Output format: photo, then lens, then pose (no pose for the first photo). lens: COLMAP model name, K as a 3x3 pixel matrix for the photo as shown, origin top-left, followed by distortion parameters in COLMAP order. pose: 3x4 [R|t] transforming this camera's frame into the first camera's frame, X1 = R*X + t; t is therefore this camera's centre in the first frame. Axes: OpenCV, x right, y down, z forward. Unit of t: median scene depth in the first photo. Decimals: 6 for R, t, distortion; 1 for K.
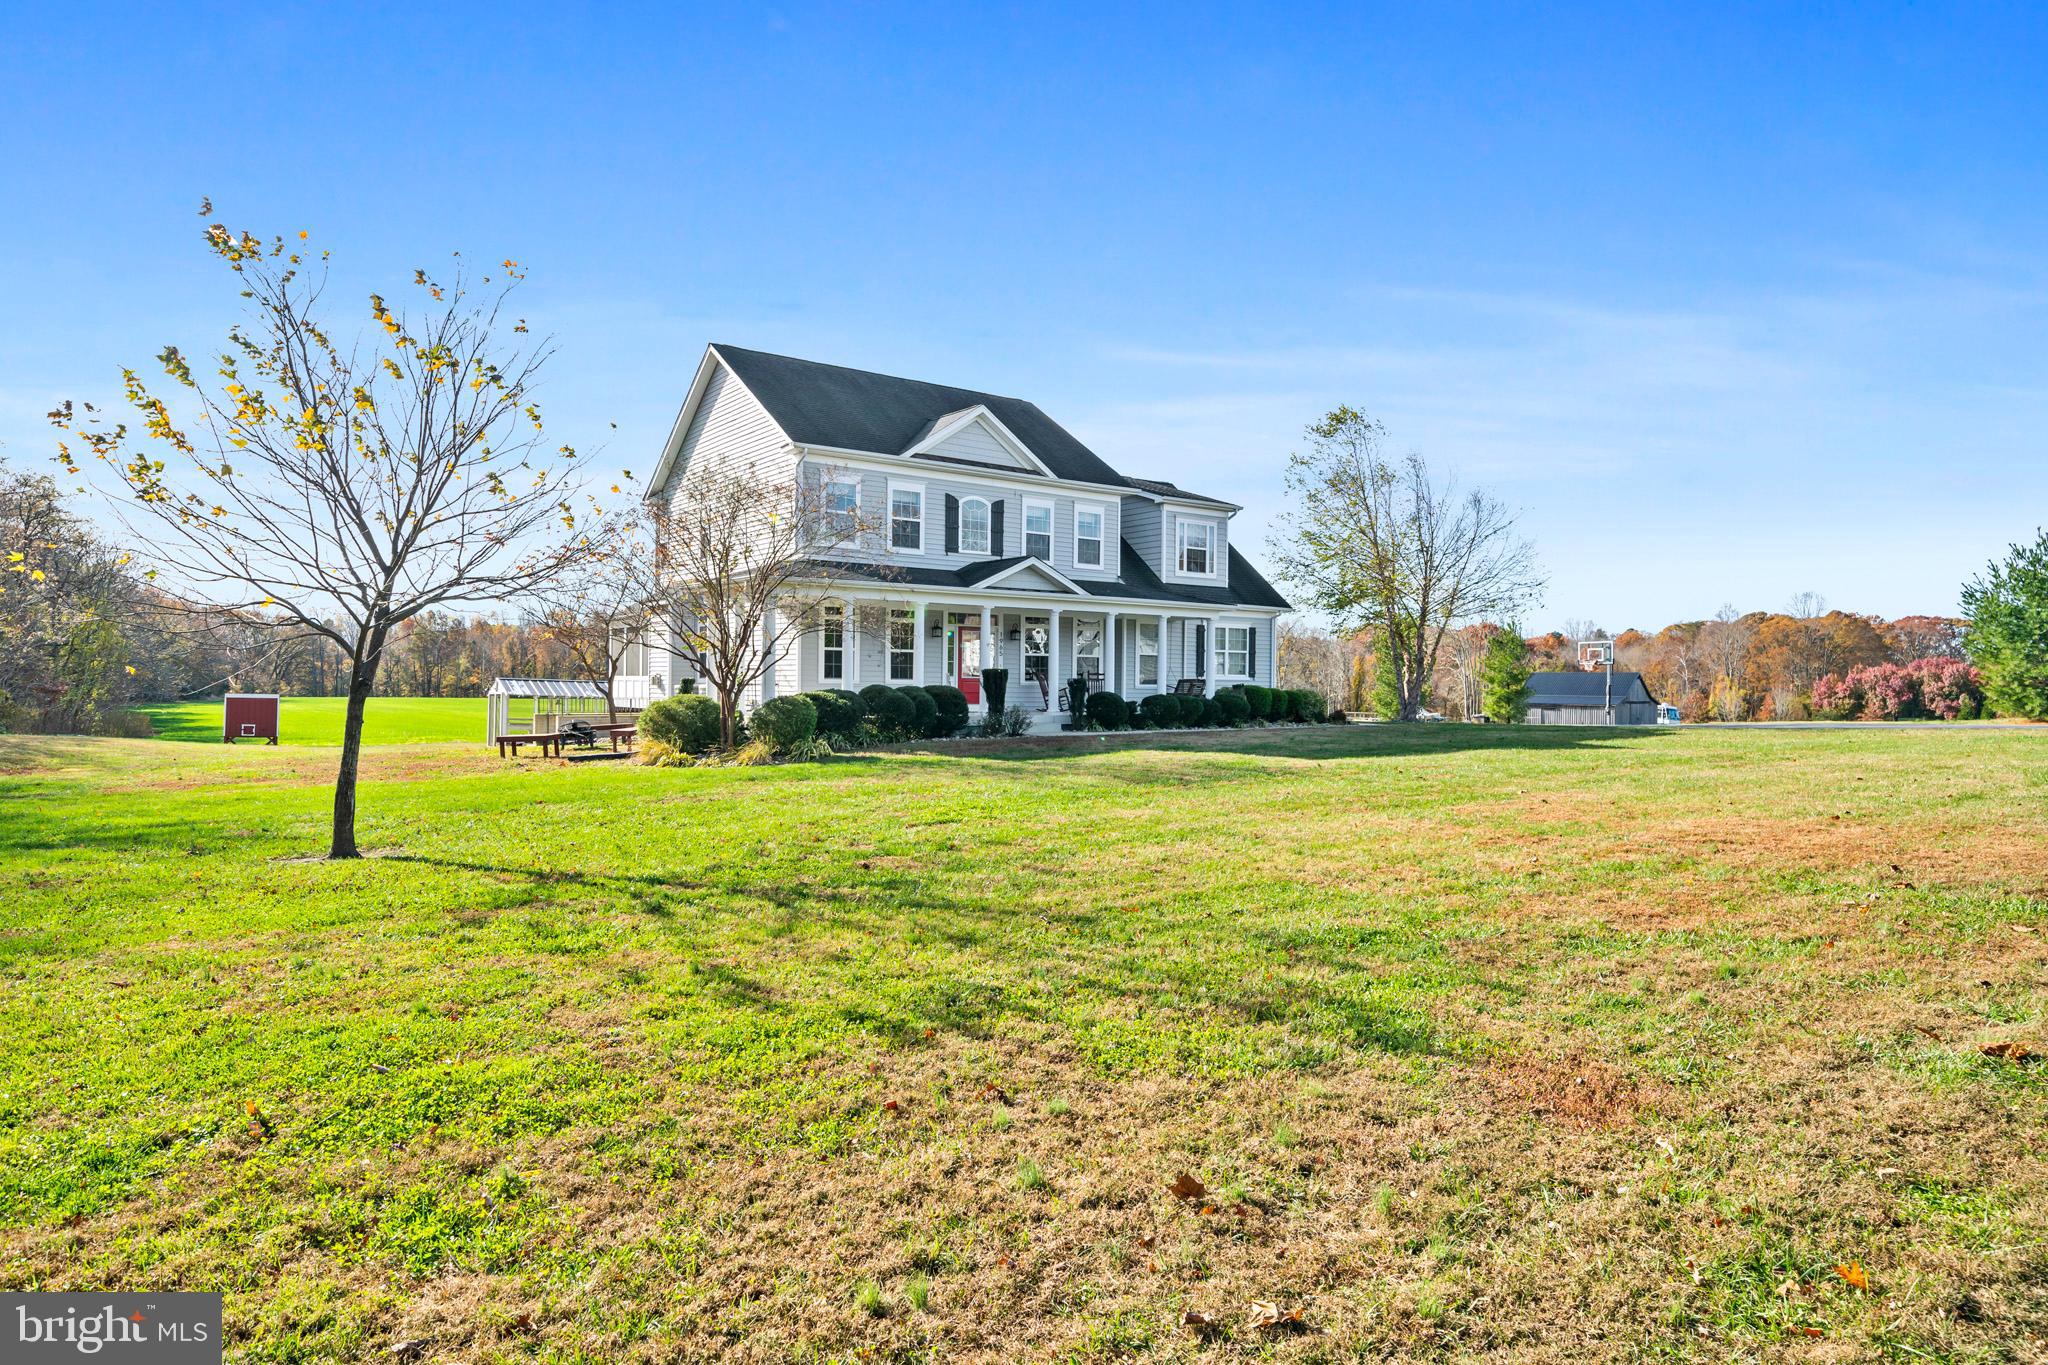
lens RADIAL K [[1178.0, 0, 1035.7], [0, 1178.0, 680.6], [0, 0, 1]] dist [-0.001200, -0.000232]
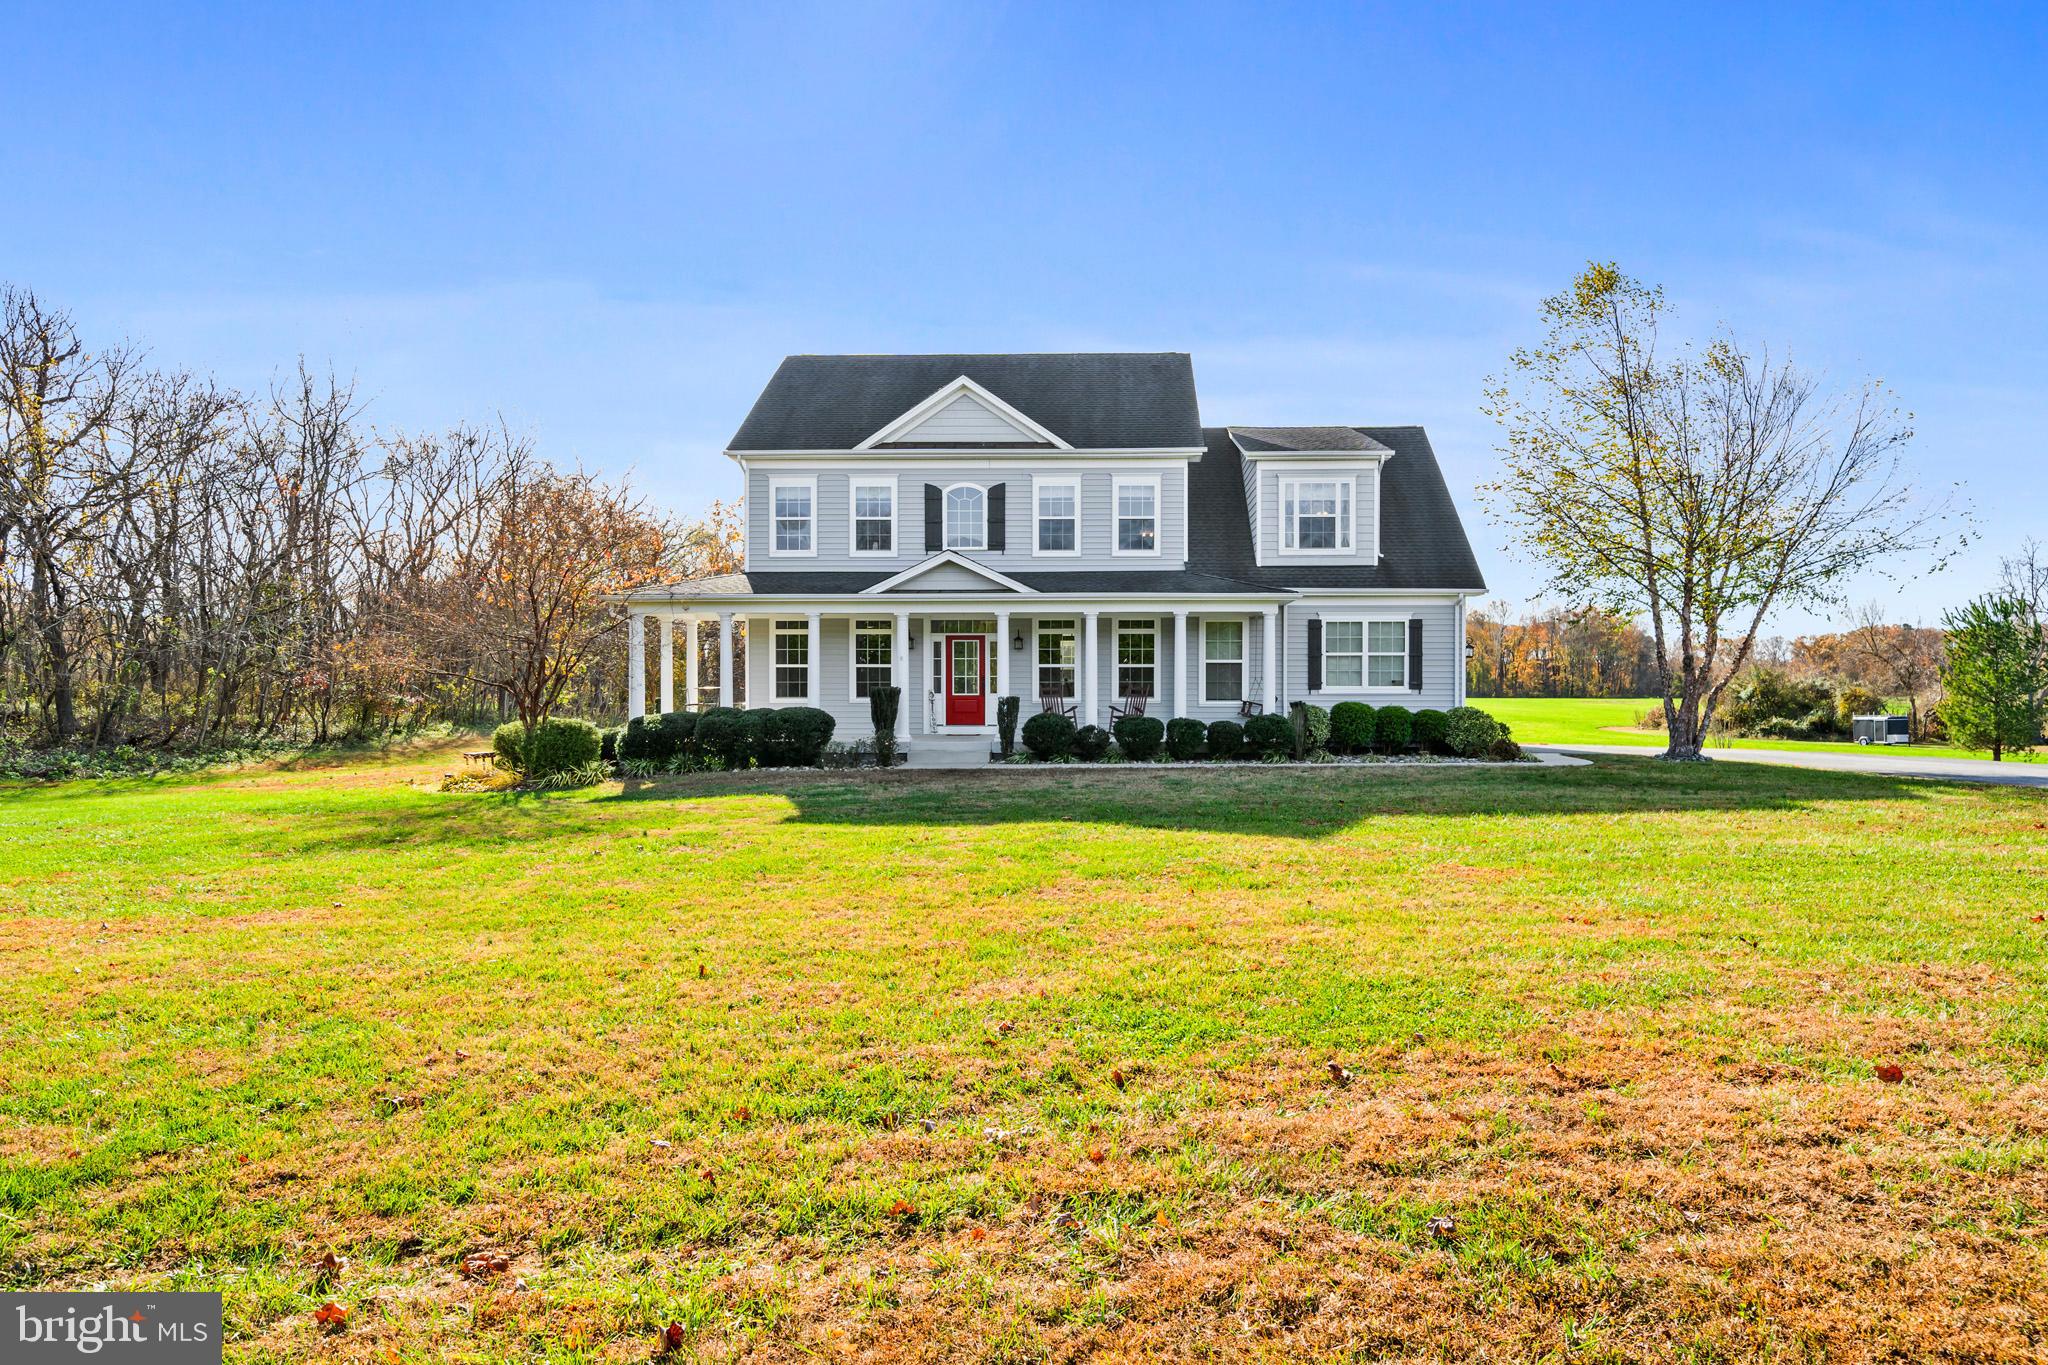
lens RADIAL K [[1178.0, 0, 1020.4], [0, 1178.0, 693.9], [0, 0, 1]] dist [-0.001200, -0.000232]
pose [[0.787517, -0.012405, -0.616168, 0.502955], [0.006802, 0.999911, -0.011438, 0.006740], [0.616256, 0.004817, 0.787532, 0.349402]]
